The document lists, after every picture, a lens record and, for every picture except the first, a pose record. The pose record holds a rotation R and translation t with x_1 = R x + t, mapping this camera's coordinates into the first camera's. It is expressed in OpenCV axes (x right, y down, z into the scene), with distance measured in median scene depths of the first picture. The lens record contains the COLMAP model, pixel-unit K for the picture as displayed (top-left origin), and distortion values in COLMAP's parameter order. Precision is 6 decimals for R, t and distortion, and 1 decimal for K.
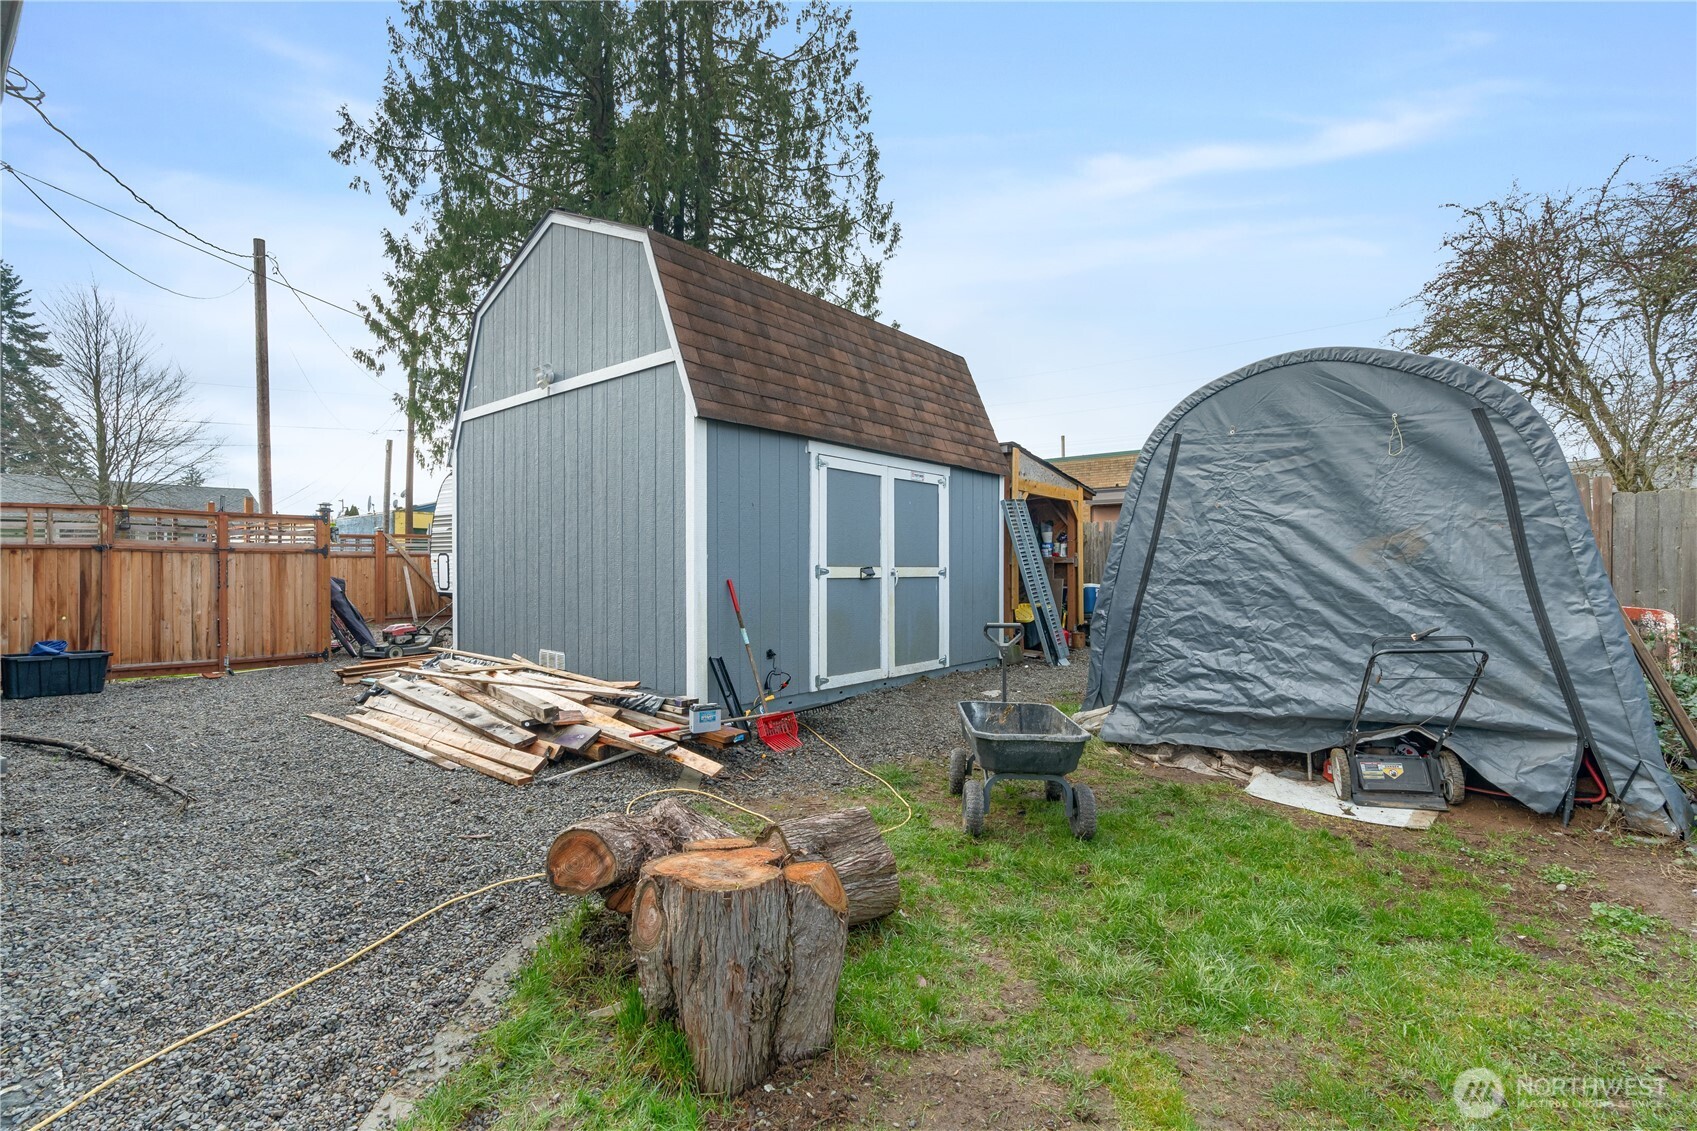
lens RADIAL K [[775.6, 0, 848.7], [0, 775.6, 567.7], [0, 0, 1]] dist [-0.004526, 0.000401]
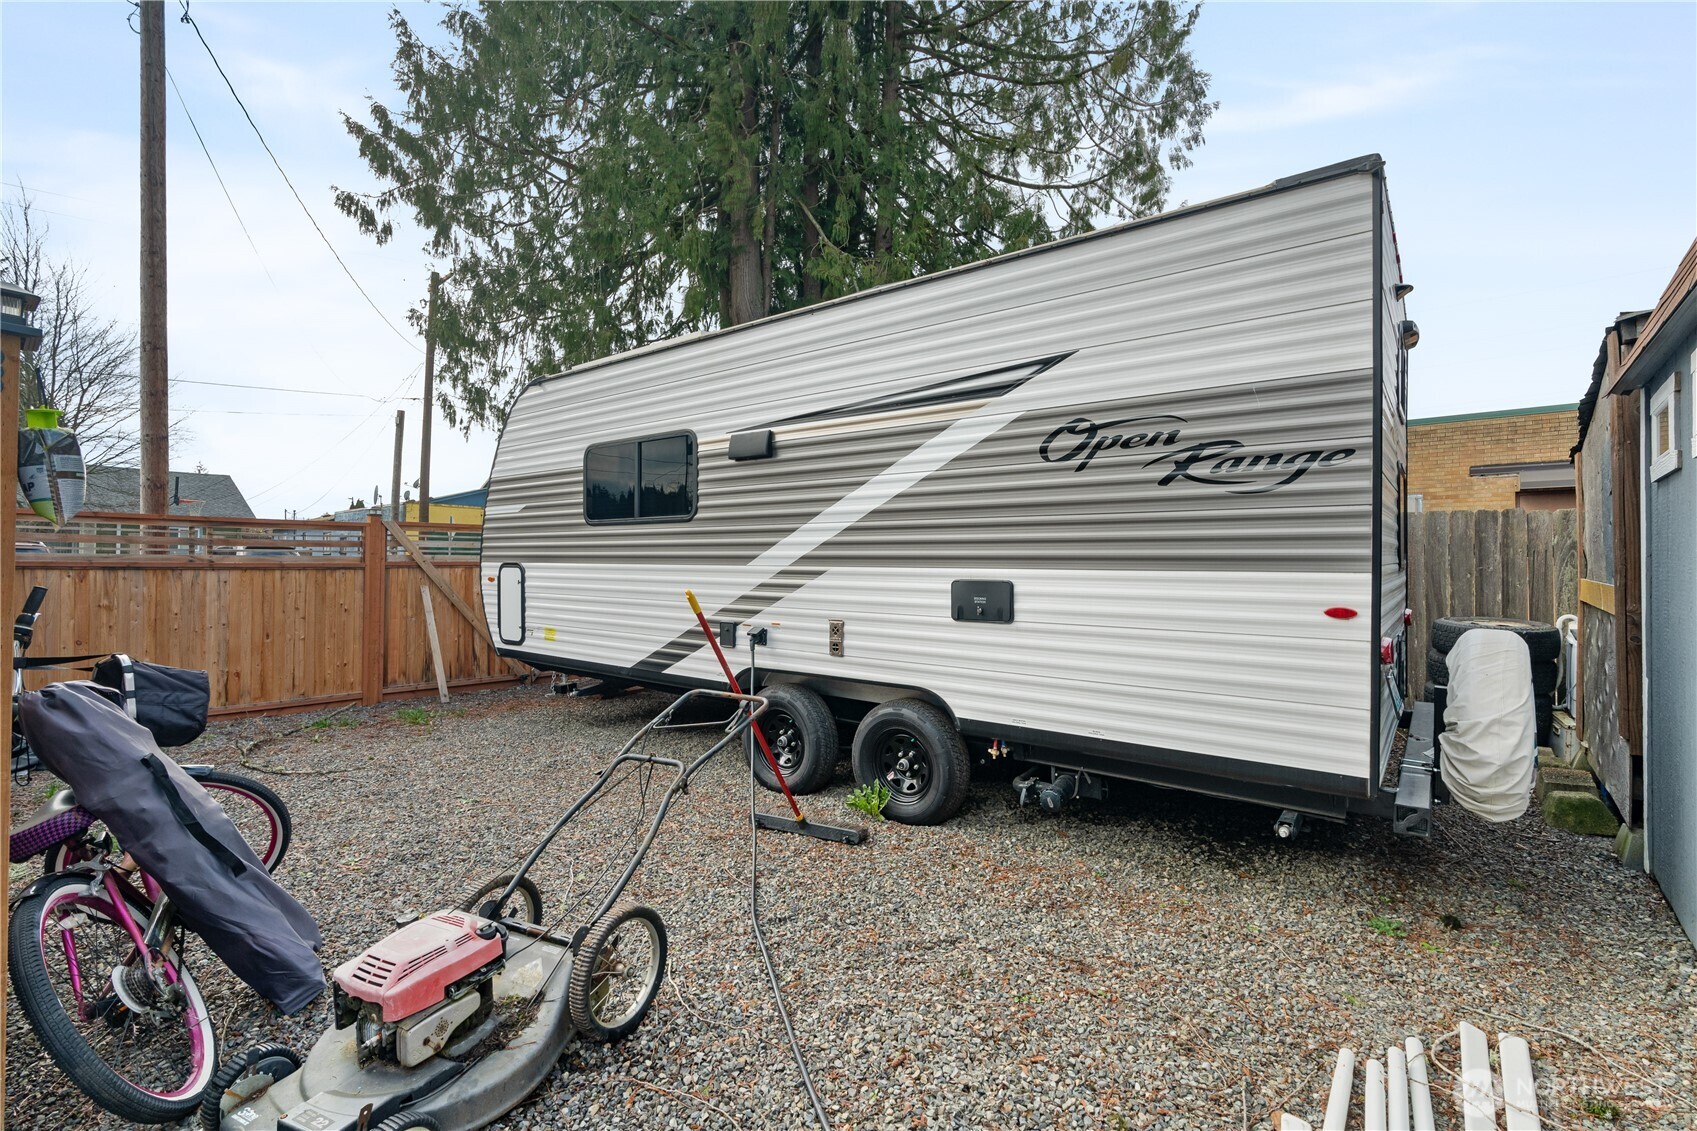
lens RADIAL K [[775.6, 0, 856.4], [0, 775.6, 562.6], [0, 0, 1]] dist [-0.004526, 0.000401]
pose [[0.999962, 0.008120, -0.003074, -0.259908], [-0.008154, 0.999902, -0.011422, -0.012386], [0.002981, 0.011447, 0.999930, 0.444432]]
